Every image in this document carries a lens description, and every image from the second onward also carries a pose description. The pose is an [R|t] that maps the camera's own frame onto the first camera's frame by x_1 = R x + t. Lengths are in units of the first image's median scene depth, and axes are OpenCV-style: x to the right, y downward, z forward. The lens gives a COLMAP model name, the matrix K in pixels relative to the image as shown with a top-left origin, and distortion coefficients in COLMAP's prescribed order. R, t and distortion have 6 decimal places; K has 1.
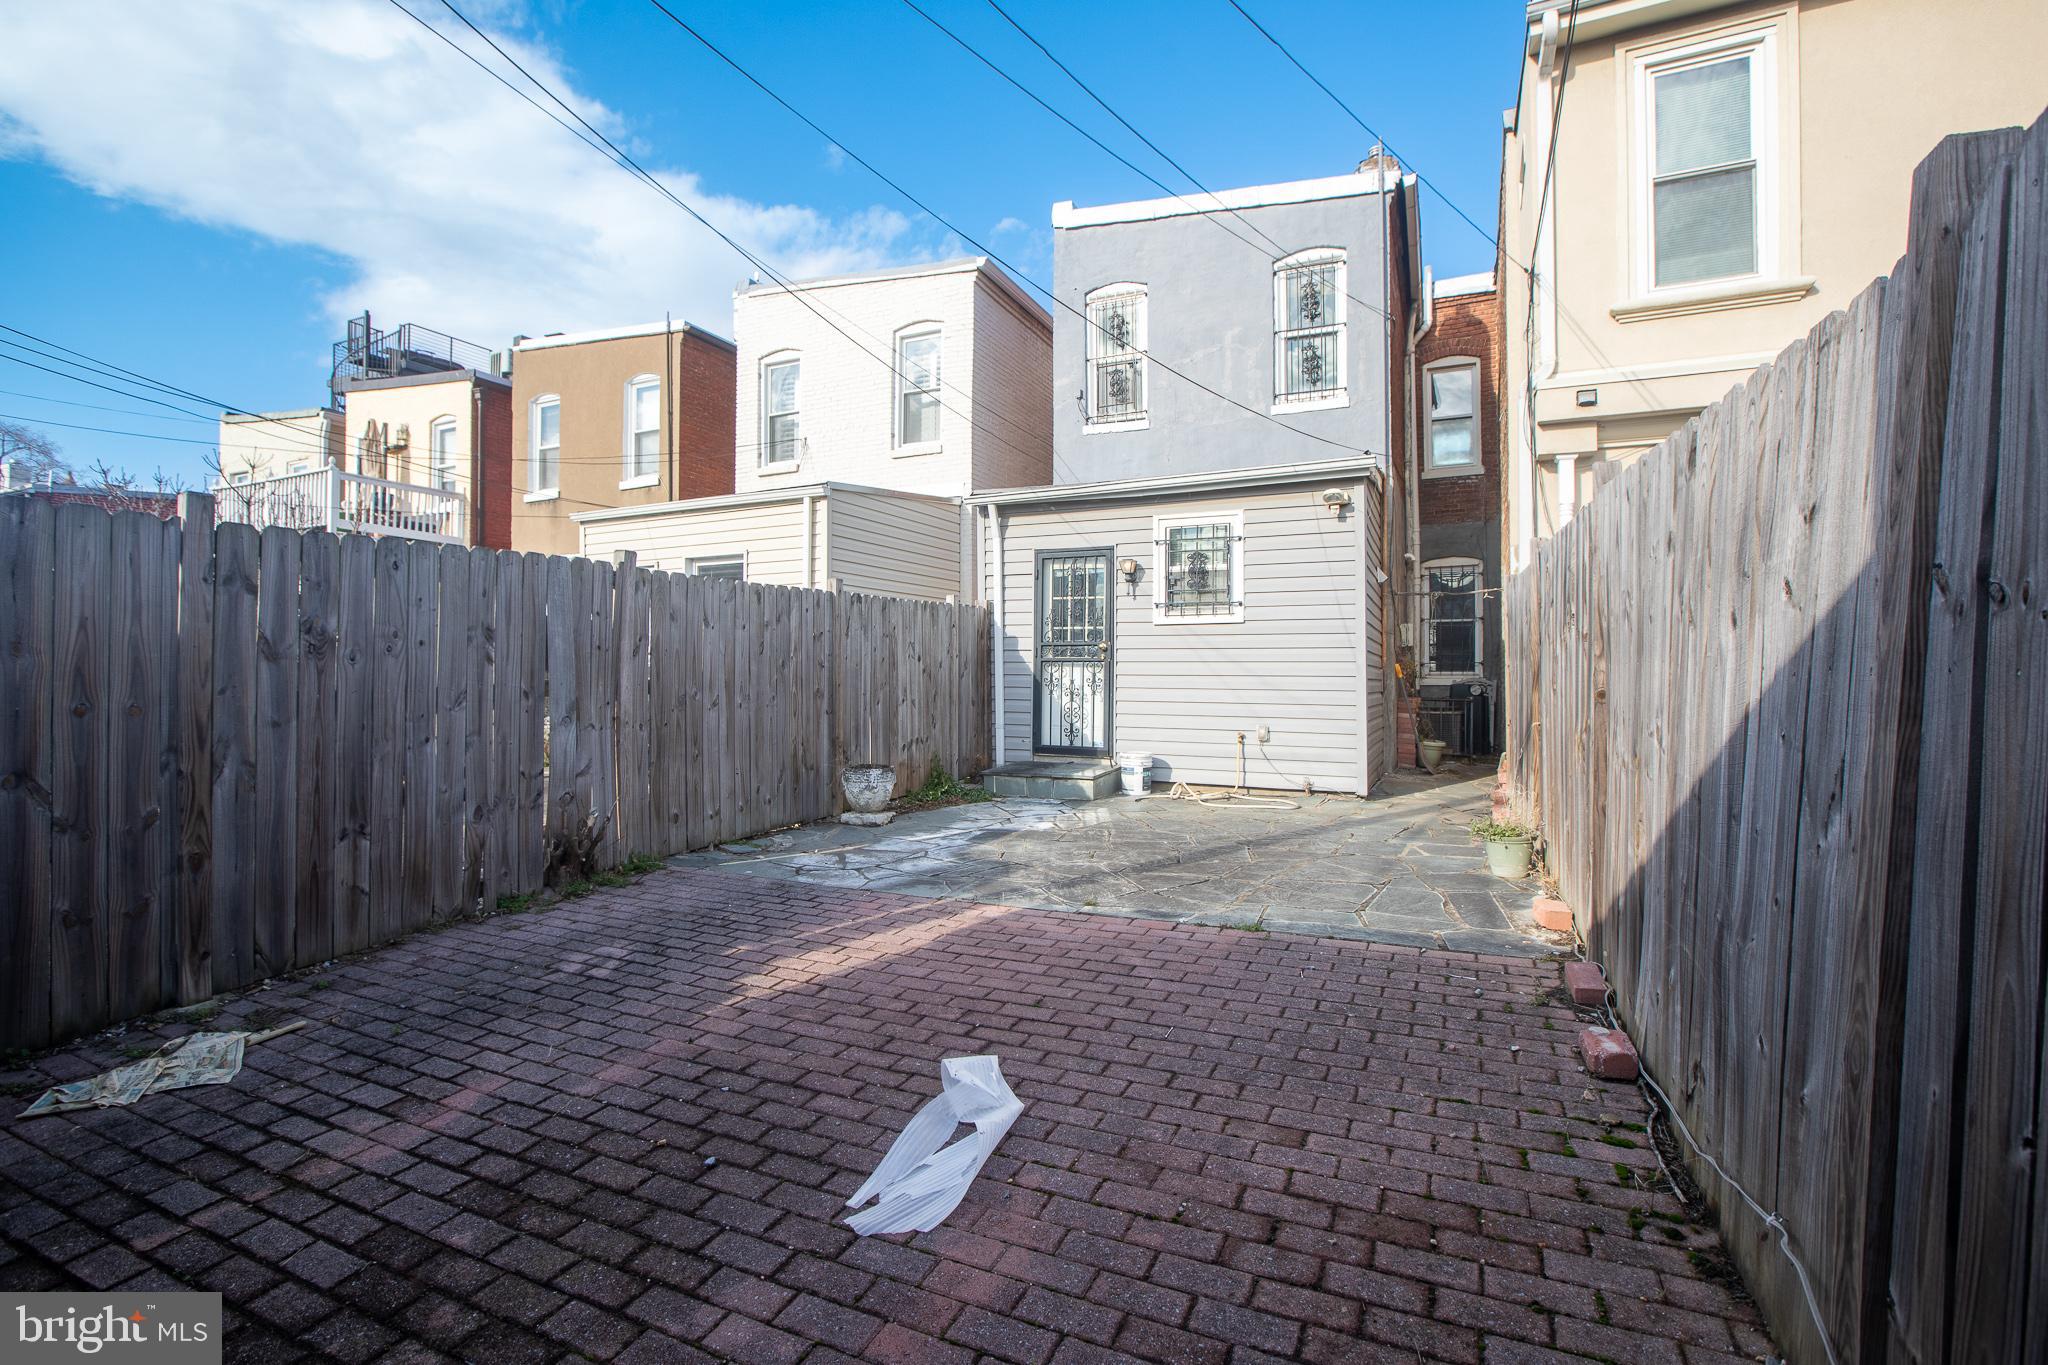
lens RADIAL K [[942.2, 0, 1010.4], [0, 942.2, 674.5], [0, 0, 1]] dist [-0.052940, 0.019744]
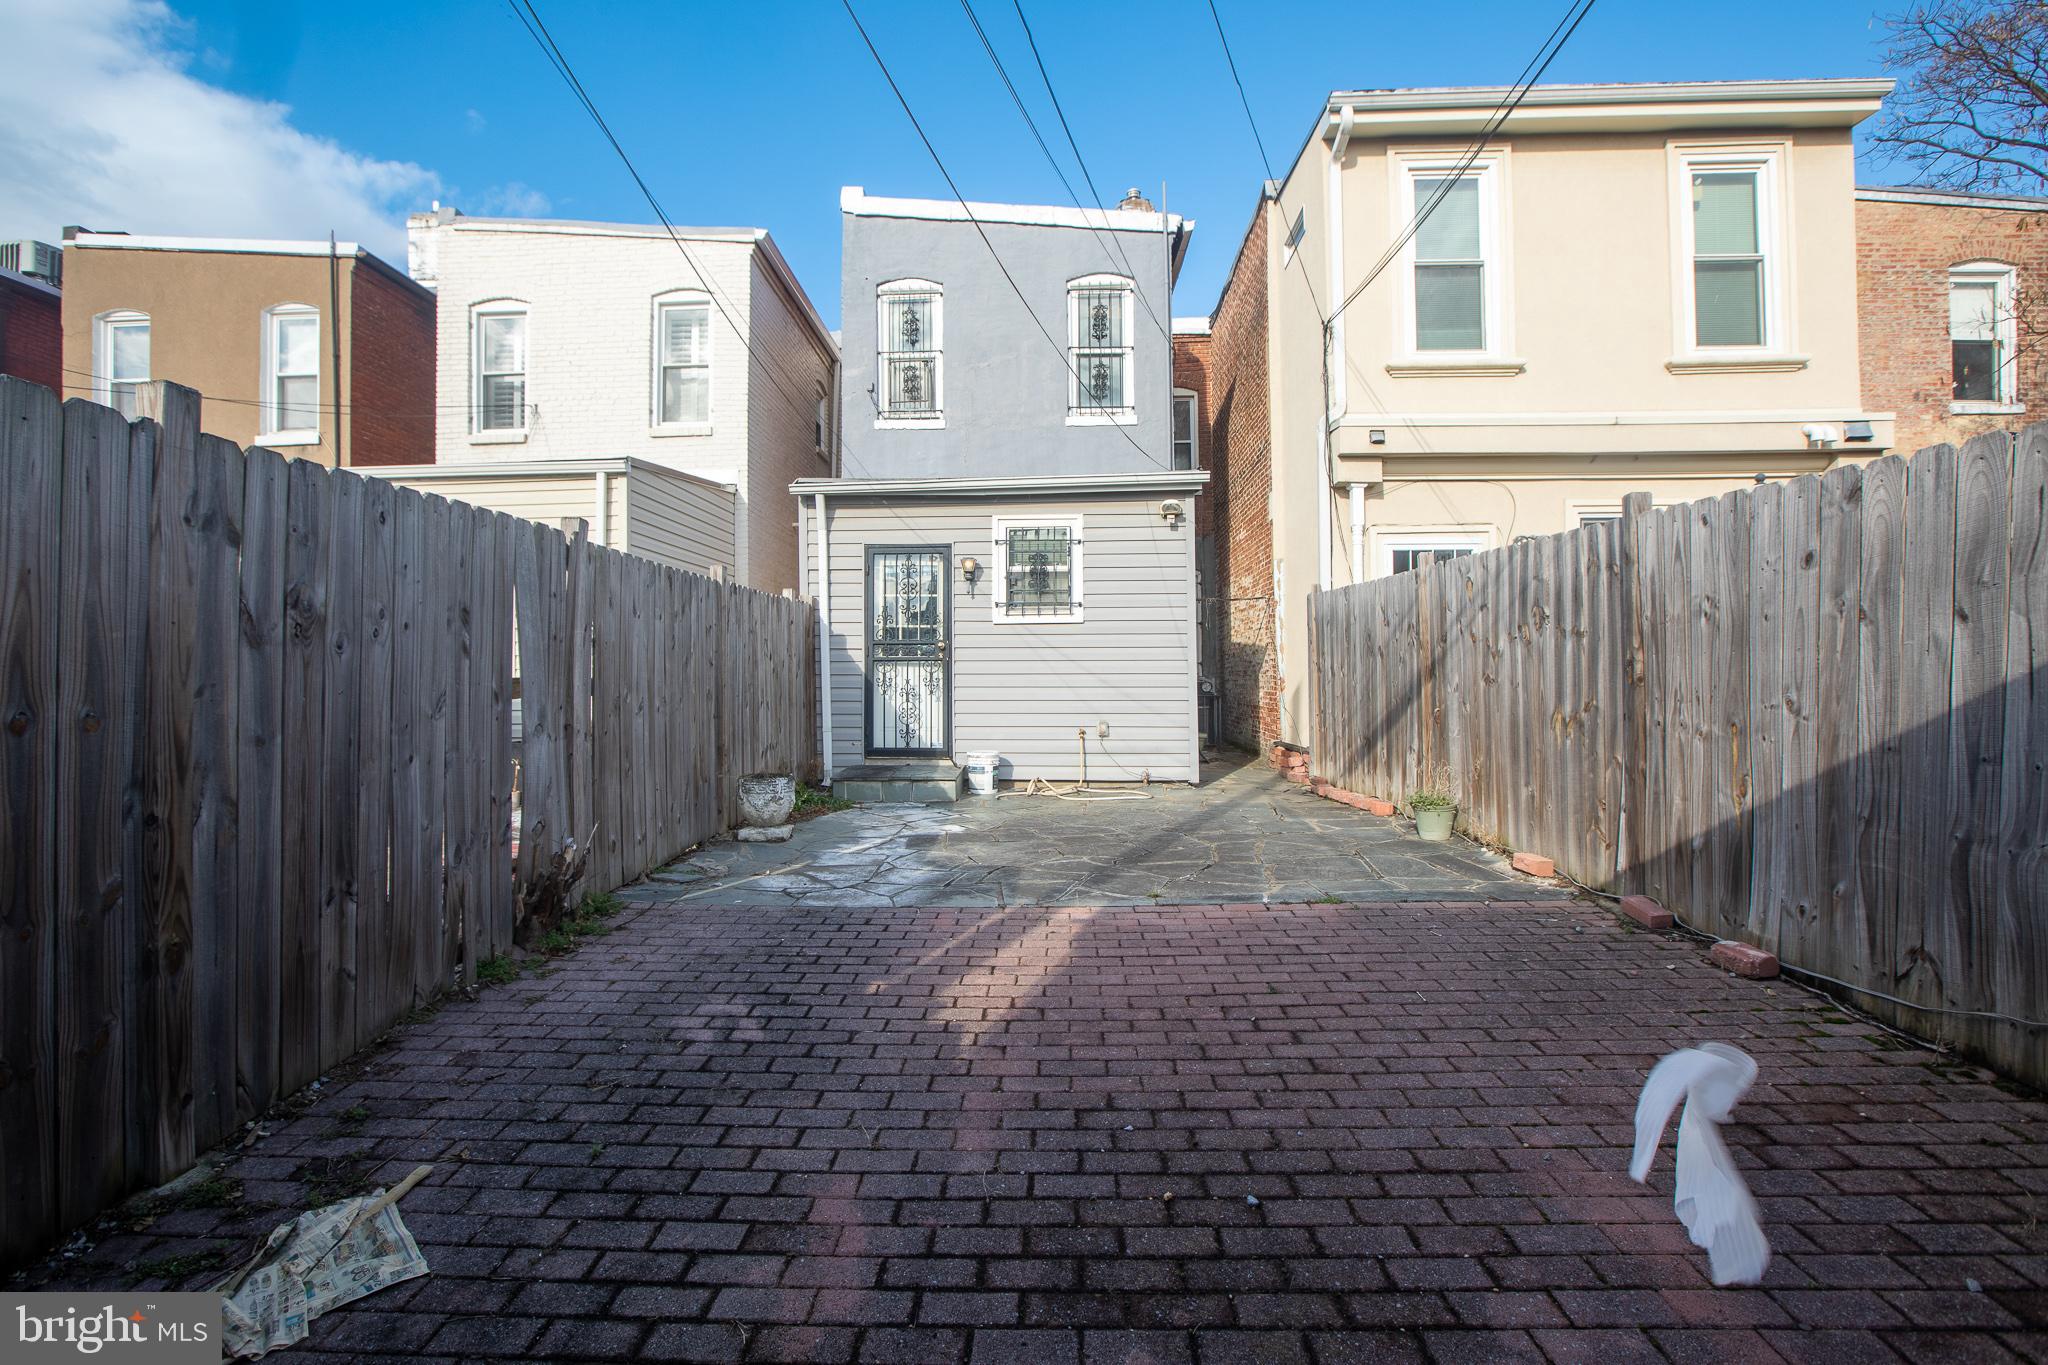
lens RADIAL K [[942.2, 0, 1010.4], [0, 942.2, 674.5], [0, 0, 1]] dist [-0.052940, 0.019744]
pose [[0.921569, -0.005752, 0.388171, -0.334501], [0.007692, 0.999964, -0.003444, 0.007118], [-0.388137, 0.006160, 0.921581, 0.099518]]
